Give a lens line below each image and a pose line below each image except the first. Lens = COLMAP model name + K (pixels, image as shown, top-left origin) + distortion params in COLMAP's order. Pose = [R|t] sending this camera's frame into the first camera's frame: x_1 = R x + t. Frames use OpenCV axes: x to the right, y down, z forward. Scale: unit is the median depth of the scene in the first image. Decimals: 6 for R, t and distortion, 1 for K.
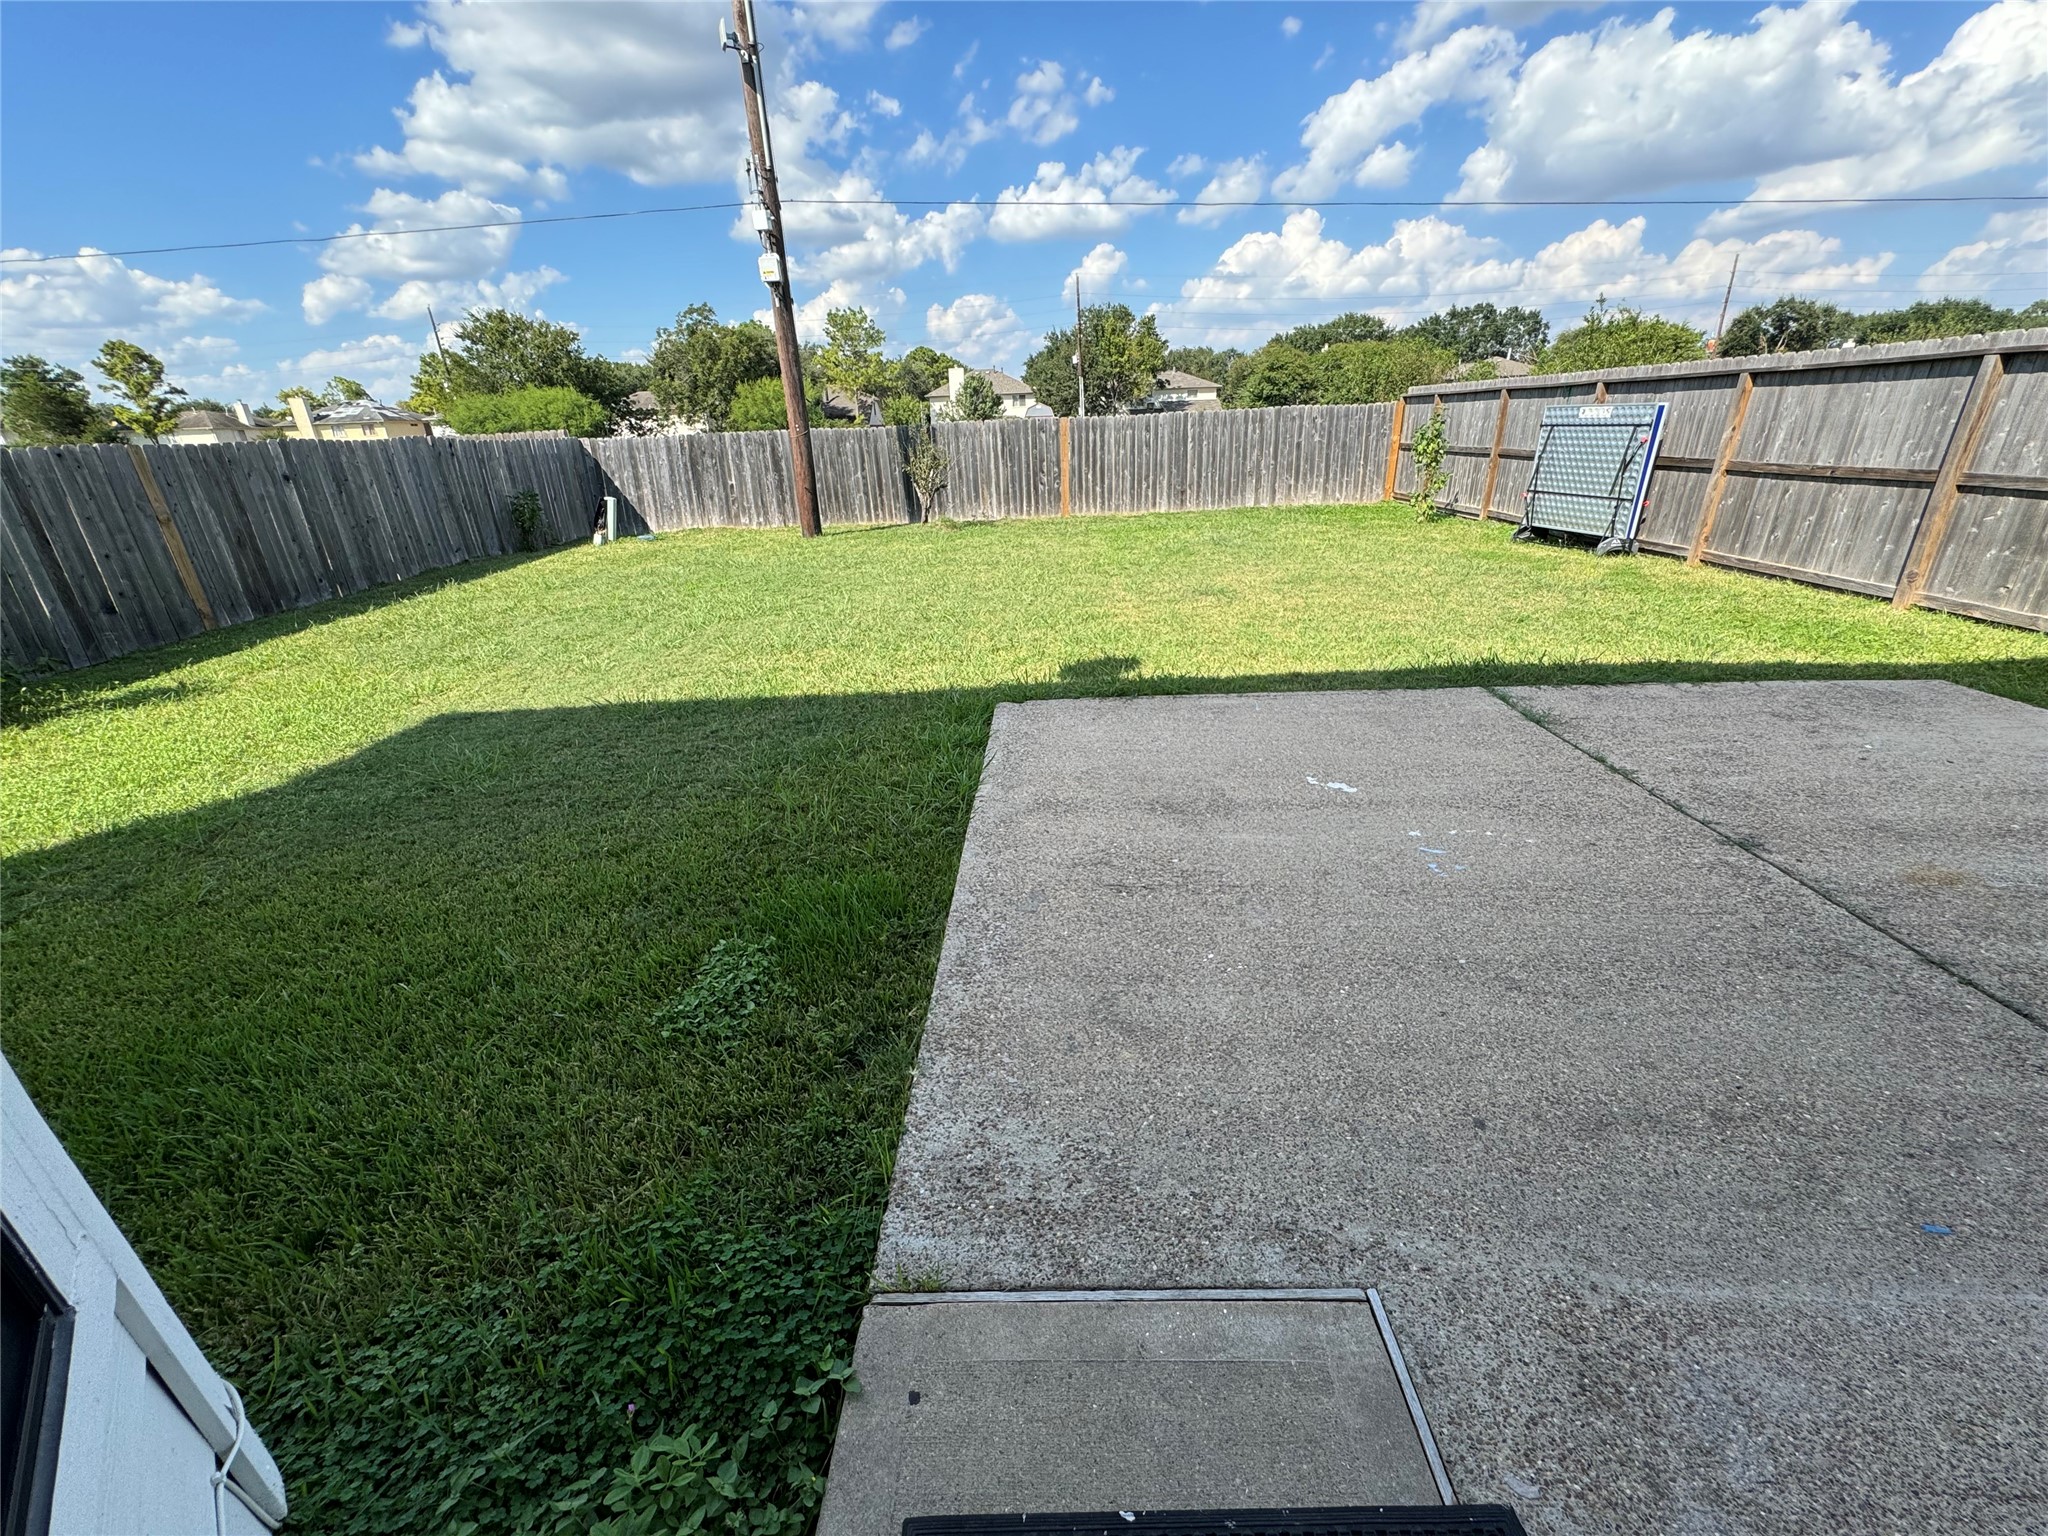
lens RADIAL K [[817.1, 0, 1028.5], [0, 817.1, 765.7], [0, 0, 1]] dist [-0.001112, 0.000088]
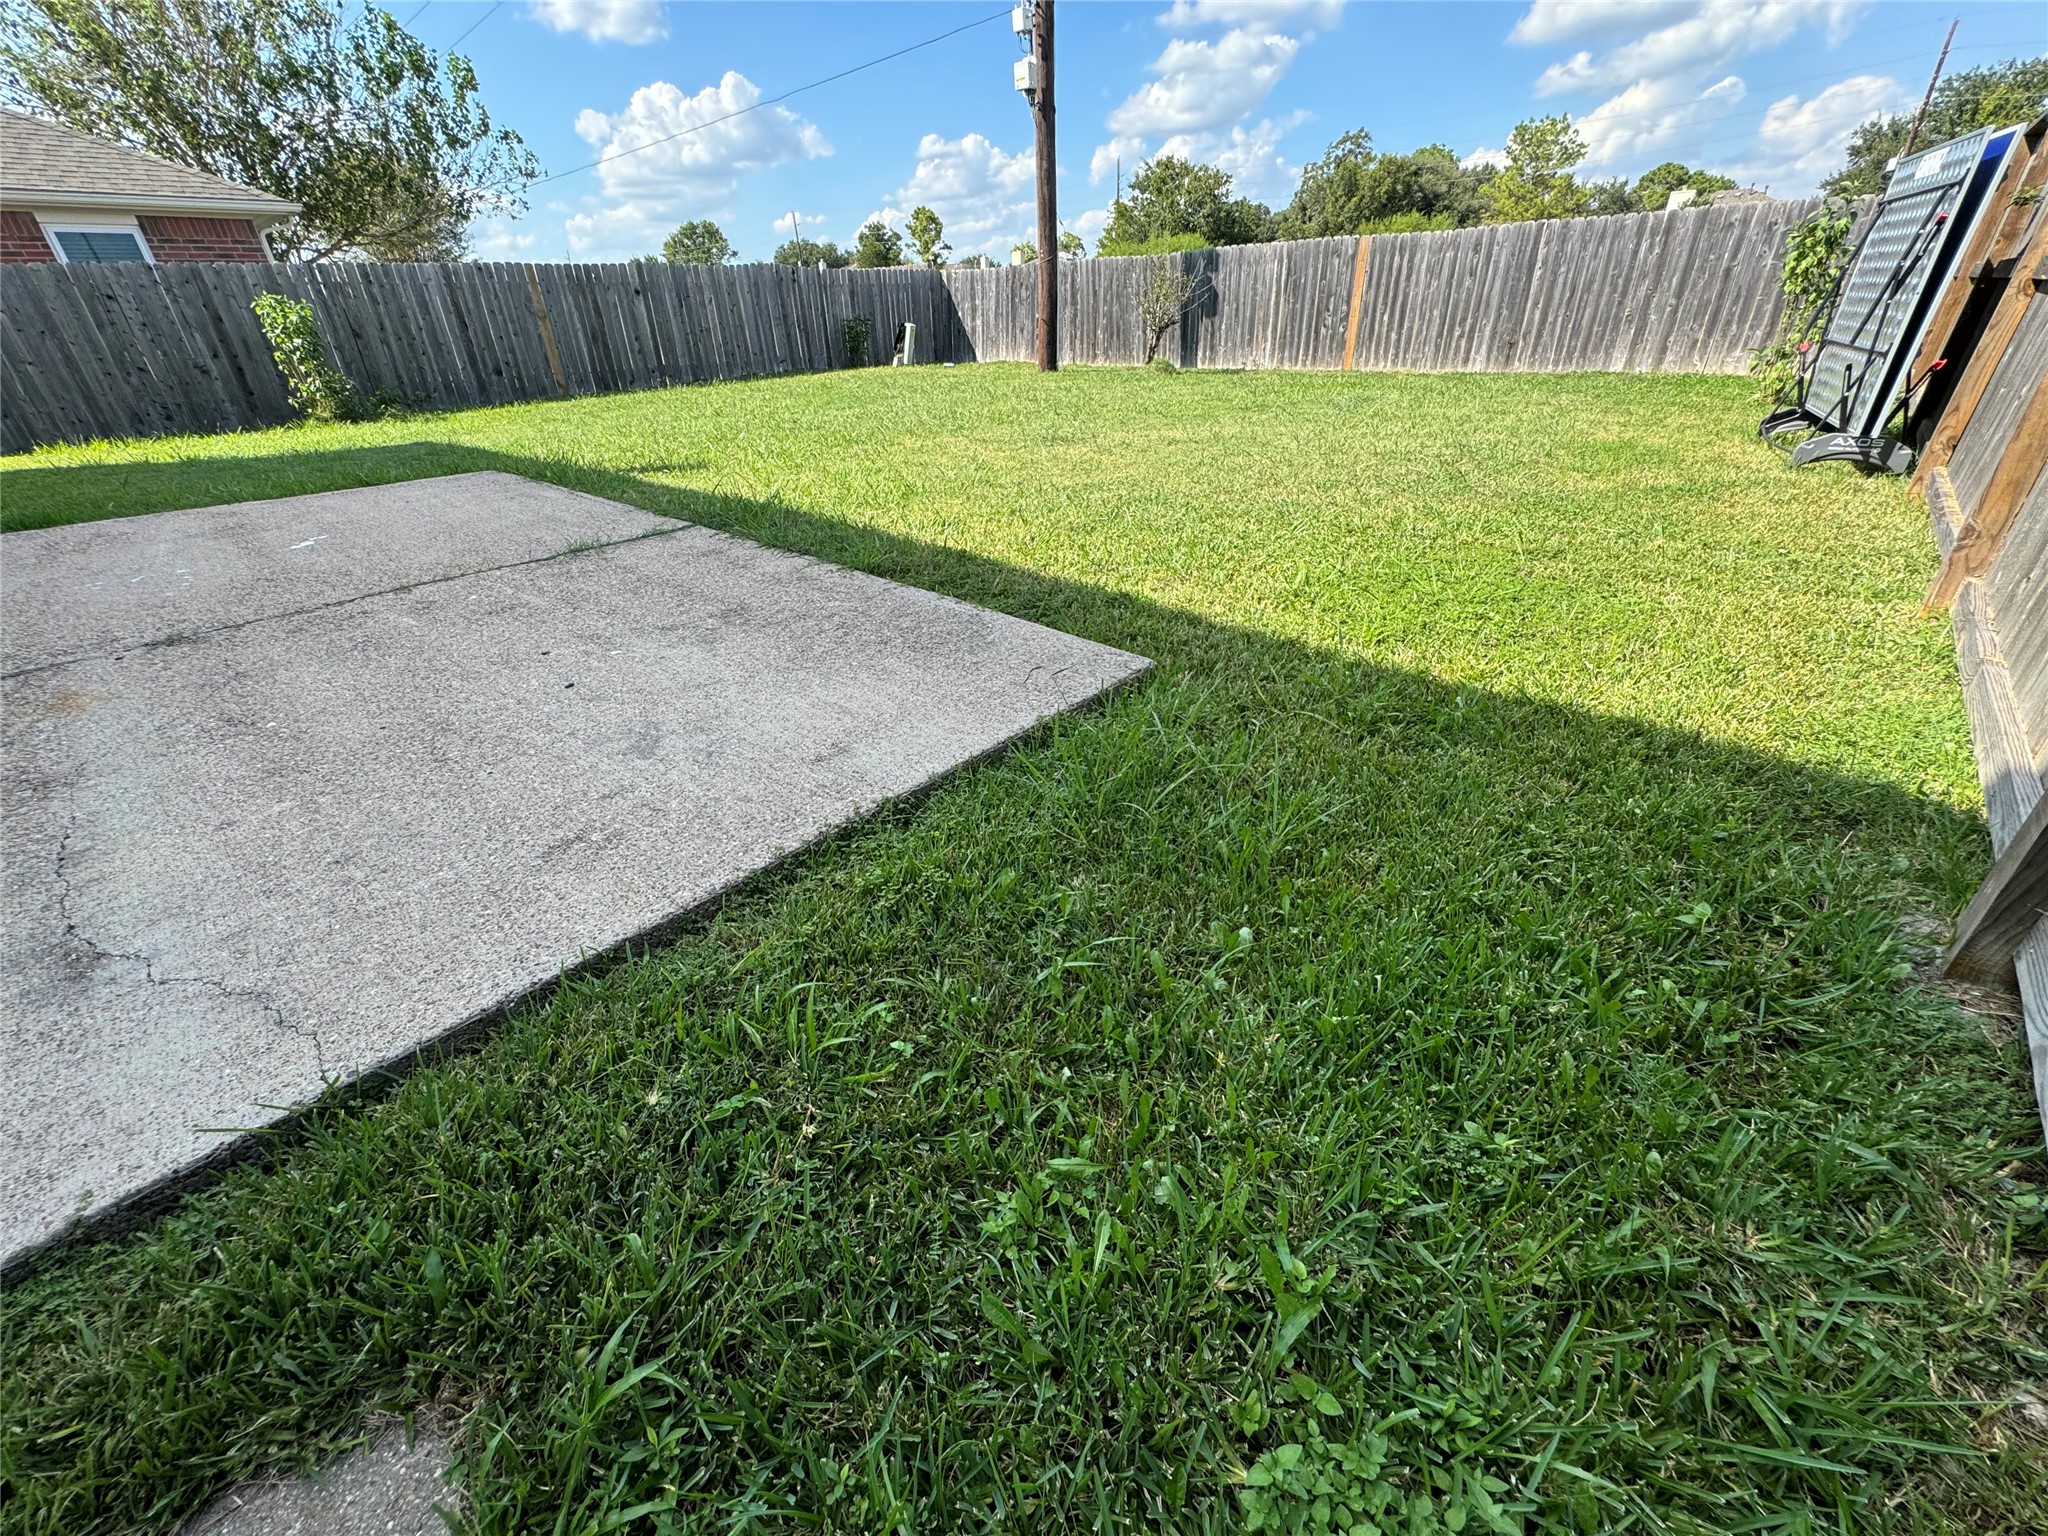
lens RADIAL K [[817.1, 0, 1025.7], [0, 817.1, 767.8], [0, 0, 1]] dist [-0.001112, 0.000088]
pose [[0.751455, 0.337457, -0.566955, 0.401411], [-0.251469, 0.940930, 0.226748, -0.040174], [0.609982, -0.027820, 0.791927, 0.160737]]
